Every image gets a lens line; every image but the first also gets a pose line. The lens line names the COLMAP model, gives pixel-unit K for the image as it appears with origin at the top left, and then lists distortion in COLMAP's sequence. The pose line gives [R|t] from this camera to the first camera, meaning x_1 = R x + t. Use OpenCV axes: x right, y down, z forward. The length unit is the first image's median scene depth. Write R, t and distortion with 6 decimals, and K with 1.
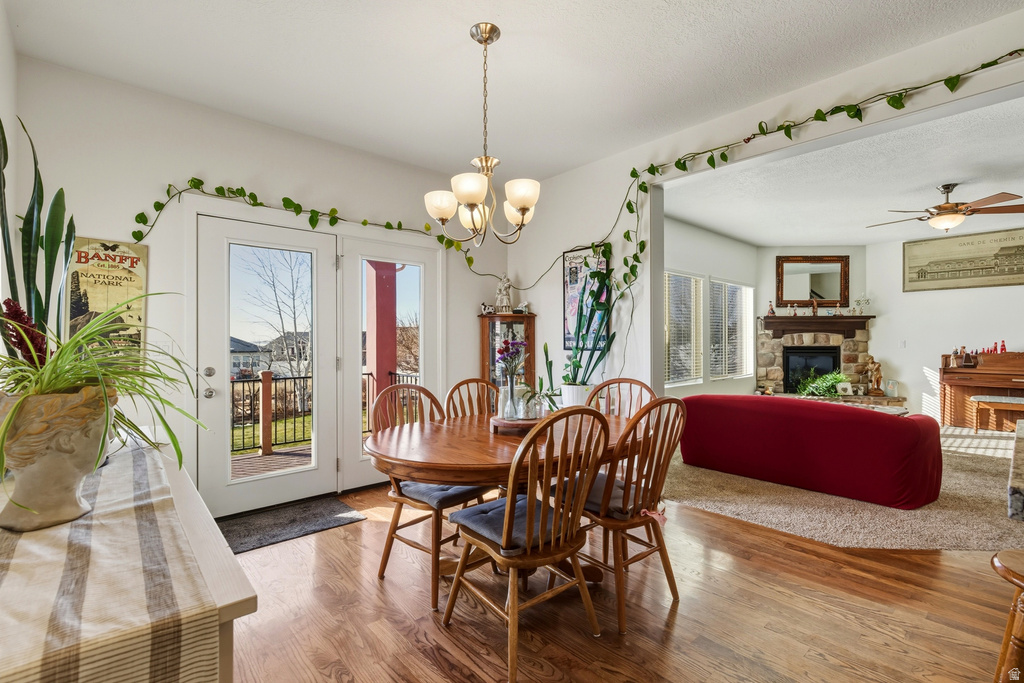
lens RADIAL K [[464.6, 0, 512.0], [0, 464.6, 341.5], [0, 0, 1]] dist [-0.002471, 0.000387]
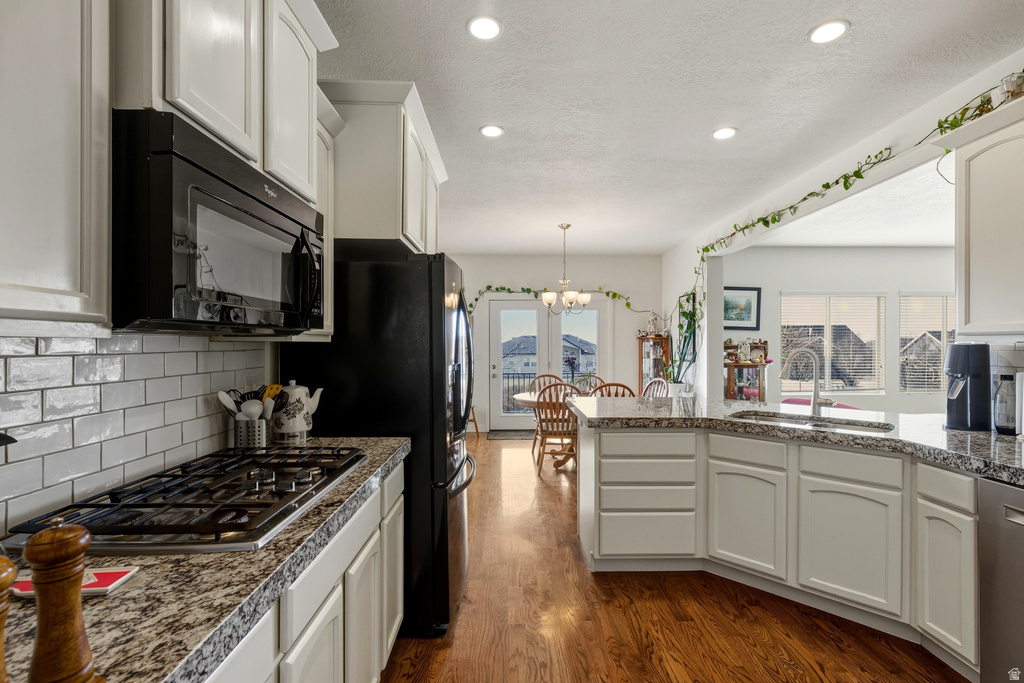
lens RADIAL K [[464.6, 0, 512.0], [0, 464.6, 341.5], [0, 0, 1]] dist [-0.002471, 0.000387]
pose [[0.750383, -0.003000, -0.660997, 0.413298], [-0.002033, 0.999974, -0.006846, -0.019781], [0.661001, 0.006481, 0.750357, -0.298762]]
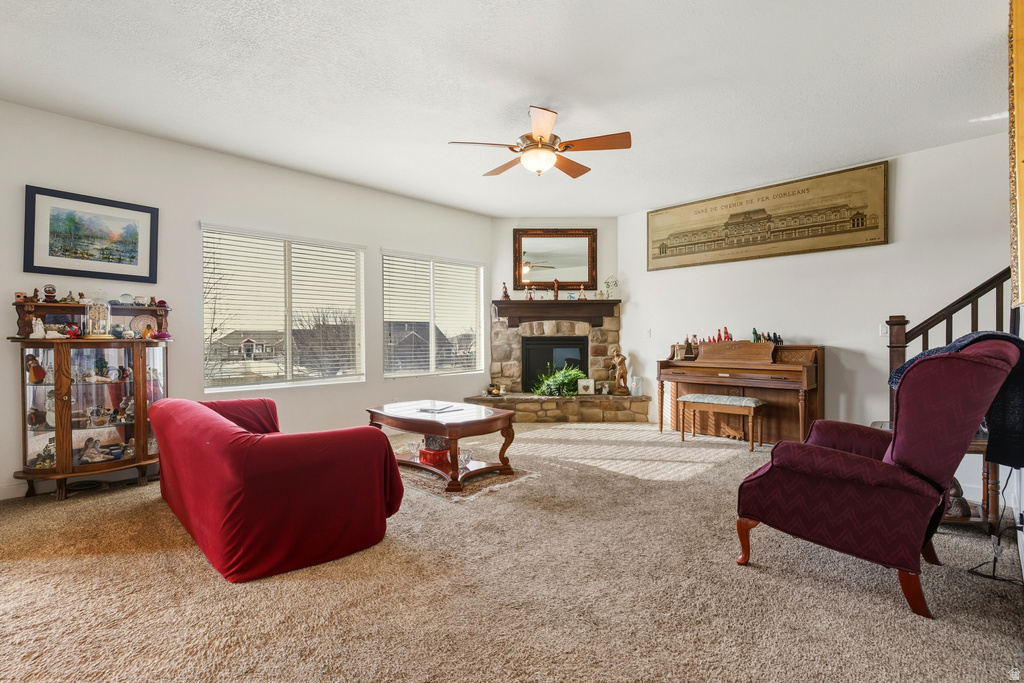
lens RADIAL K [[469.7, 0, 512.0], [0, 469.7, 341.5], [0, 0, 1]] dist [-0.001664, 0.000457]
pose [[0.998630, -0.003487, 0.052211, 0.549484], [0.003336, 0.999990, 0.002985, 0.017312], [-0.052221, -0.002807, 0.998632, 0.161730]]
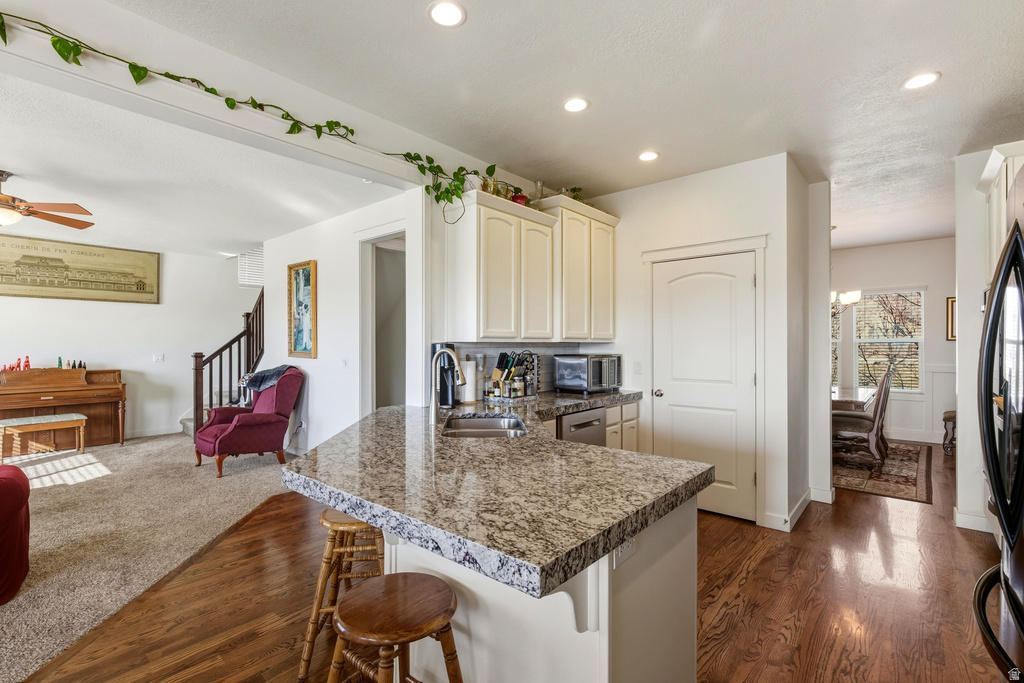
lens RADIAL K [[464.6, 0, 512.0], [0, 464.6, 341.5], [0, 0, 1]] dist [-0.002471, 0.000387]
pose [[-0.135446, 0.004754, 0.990773, 0.009003], [0.003535, 0.999984, -0.004315, -0.020734], [-0.990778, 0.002918, -0.135460, 0.143058]]
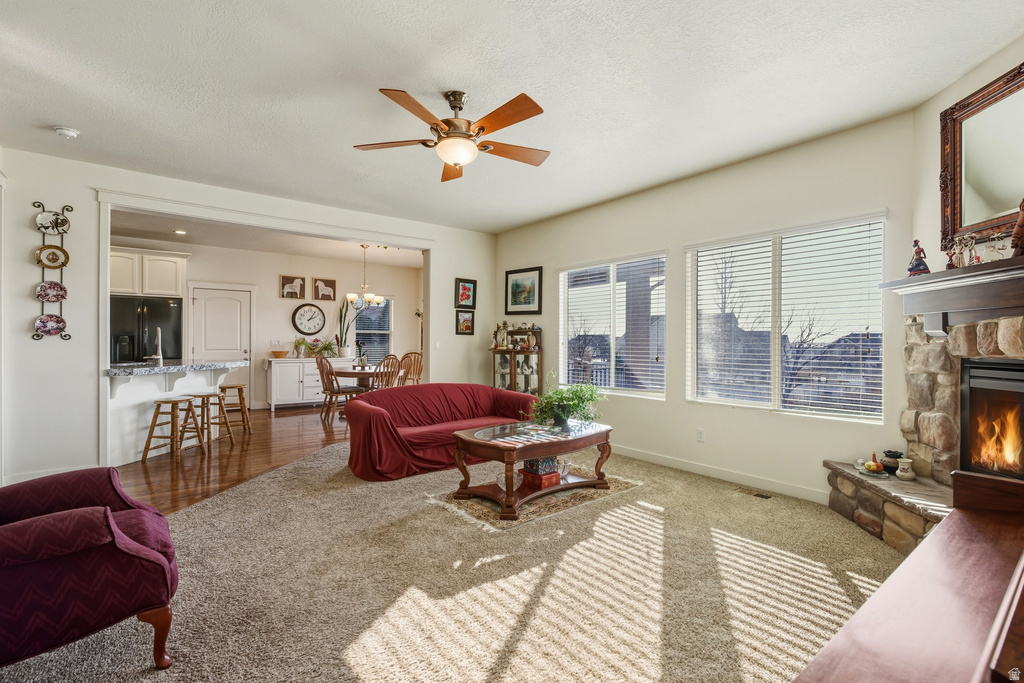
lens RADIAL K [[464.6, 0, 512.0], [0, 464.6, 341.5], [0, 0, 1]] dist [-0.002471, 0.000387]
pose [[-0.061223, 0.000627, -0.998124, 1.008323], [-0.007087, 0.999974, 0.001063, -0.000197], [0.998099, 0.007138, -0.061217, 0.716803]]
